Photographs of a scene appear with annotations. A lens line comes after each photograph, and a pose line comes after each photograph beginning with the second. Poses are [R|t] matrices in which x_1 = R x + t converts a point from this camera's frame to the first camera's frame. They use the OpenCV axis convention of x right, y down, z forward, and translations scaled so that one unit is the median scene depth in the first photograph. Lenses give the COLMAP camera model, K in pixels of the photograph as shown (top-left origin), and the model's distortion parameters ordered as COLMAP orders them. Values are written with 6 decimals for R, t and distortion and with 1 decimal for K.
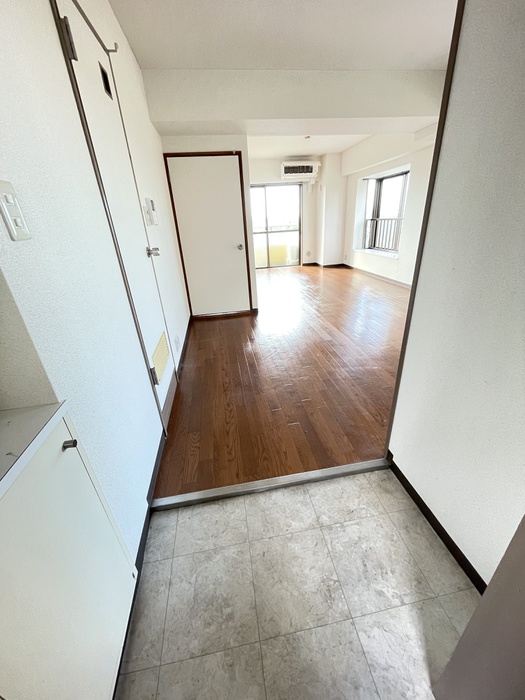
lens RADIAL K [[282.2, 0, 262.8], [0, 282.2, 349.0], [0, 0, 1]] dist [-0.003970, -0.000022]
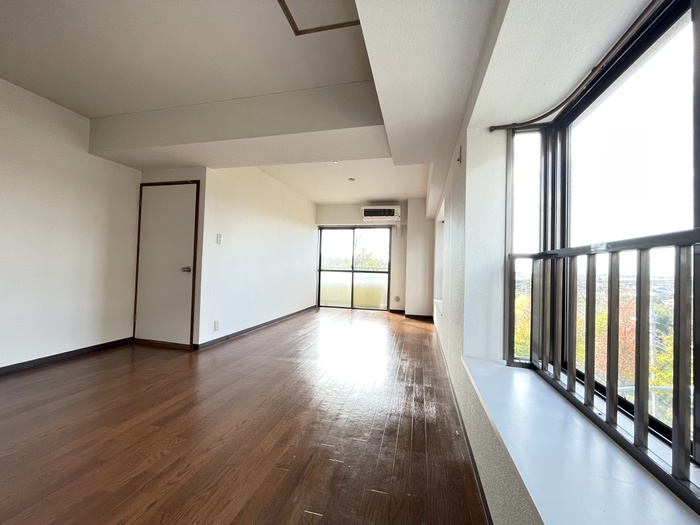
lens RADIAL K [[282.2, 0, 347.4], [0, 282.2, 262.0], [0, 0, 1]] dist [-0.003970, -0.000022]
pose [[0.913865, 0.075415, -0.398952, 0.393748], [-0.239882, 0.893054, -0.380672, -0.088693], [0.327577, 0.443585, 0.834222, 0.220455]]
